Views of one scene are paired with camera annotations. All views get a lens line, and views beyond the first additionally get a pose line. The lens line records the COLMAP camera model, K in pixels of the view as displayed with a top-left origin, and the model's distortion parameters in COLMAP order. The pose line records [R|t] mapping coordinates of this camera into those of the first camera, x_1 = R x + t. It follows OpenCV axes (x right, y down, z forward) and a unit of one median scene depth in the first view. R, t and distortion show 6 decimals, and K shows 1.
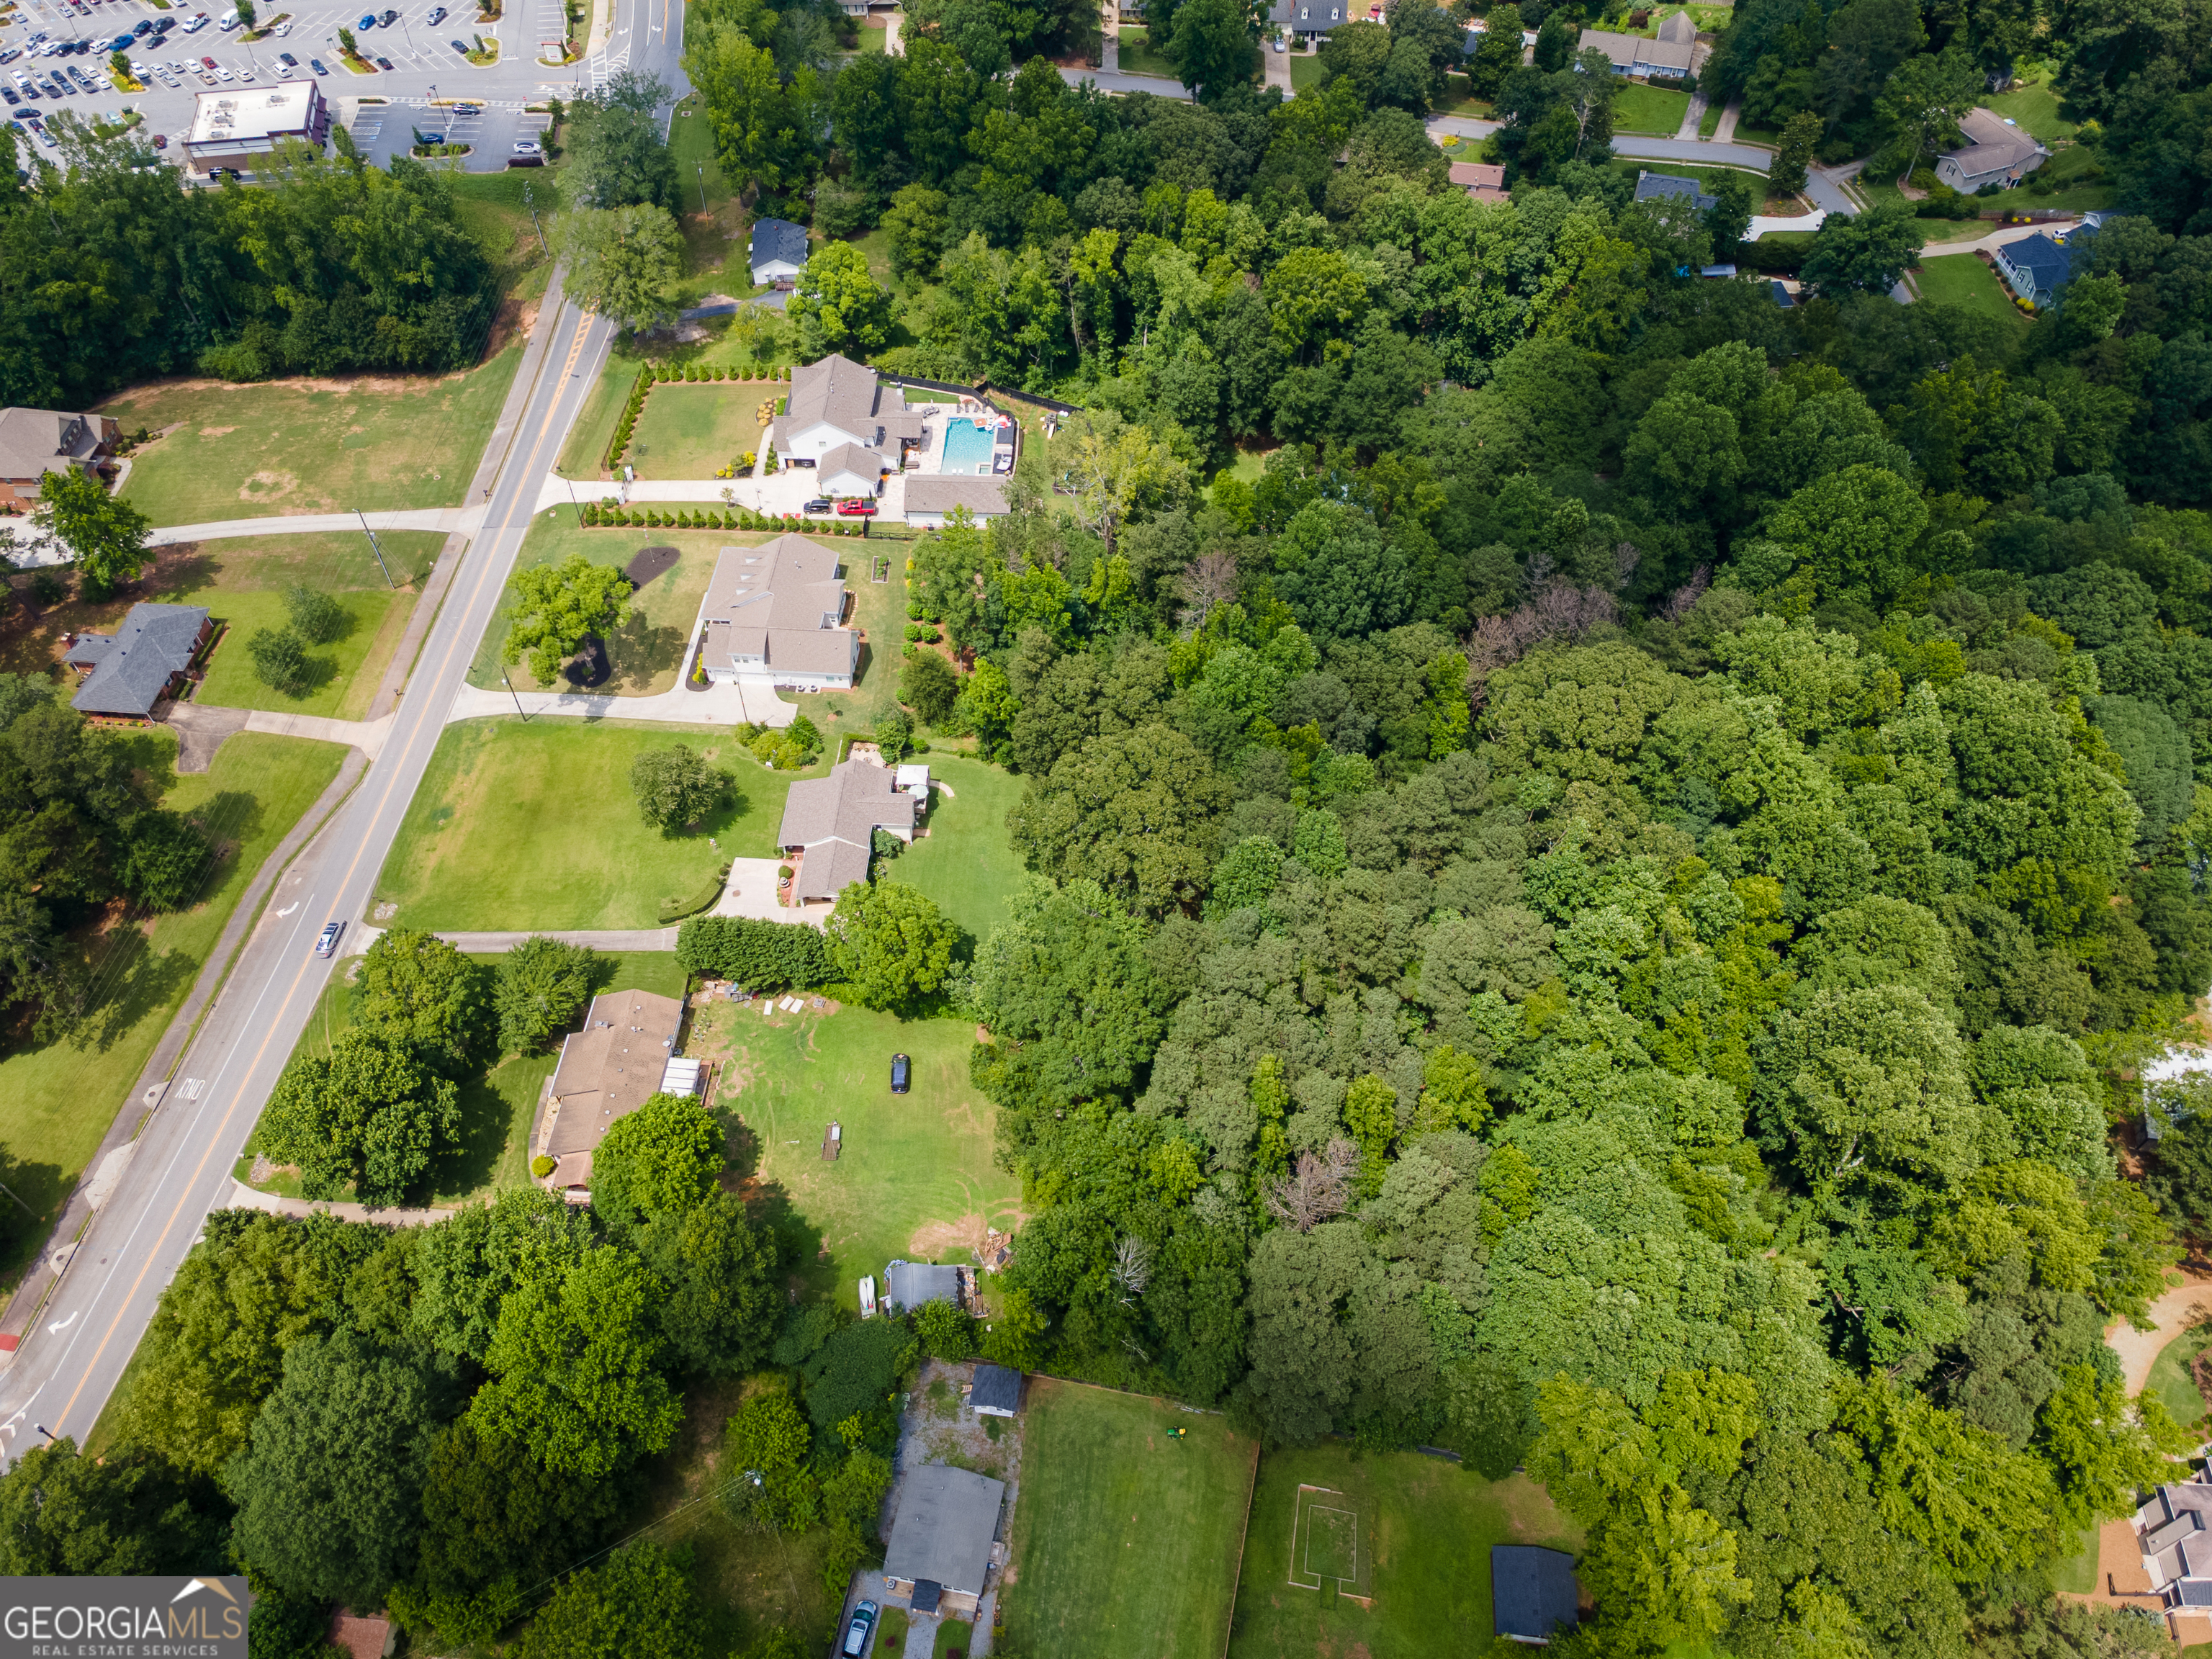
lens RADIAL K [[1614.2, 0, 1115.7], [0, 1614.2, 828.3], [0, 0, 1]] dist [0.027557, 0.019844]
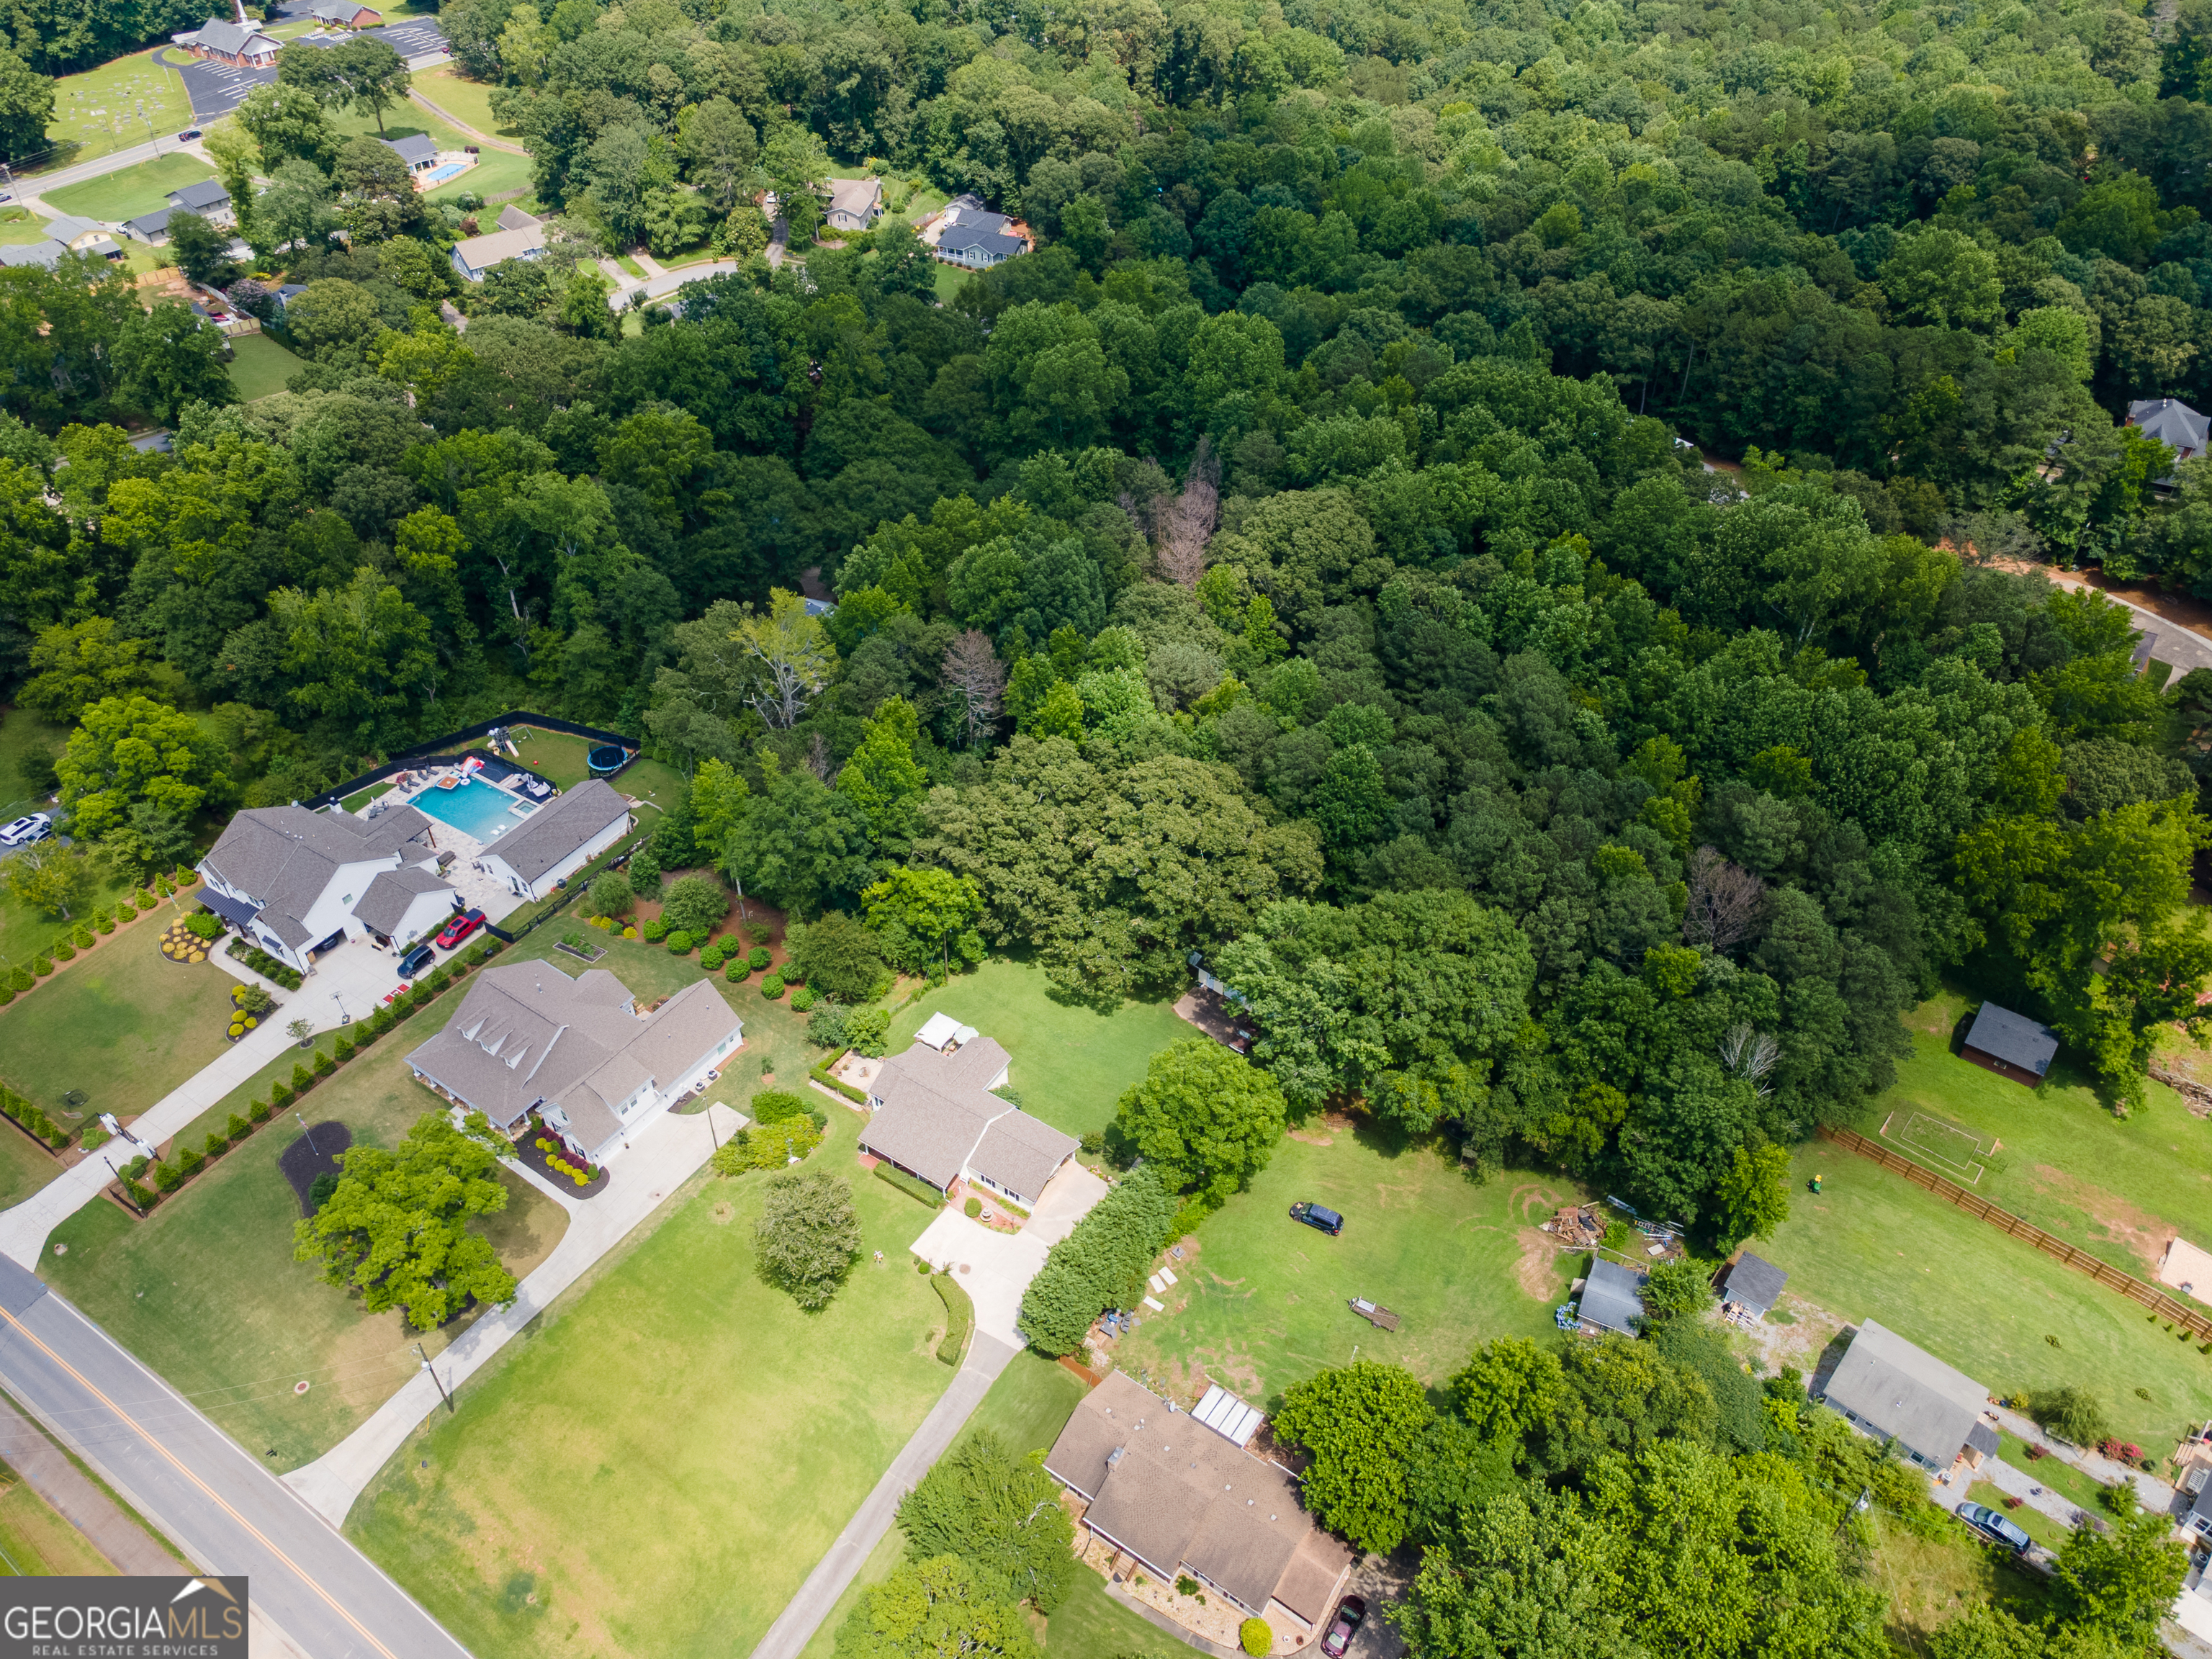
lens RADIAL K [[1614.2, 0, 1113.4], [0, 1614.2, 823.3], [0, 0, 1]] dist [0.027557, 0.019844]
pose [[0.512556, -0.564644, 0.646887, -0.468504], [0.671865, 0.732855, 0.107336, -0.117348], [-0.534681, 0.379605, 0.754994, 0.283057]]
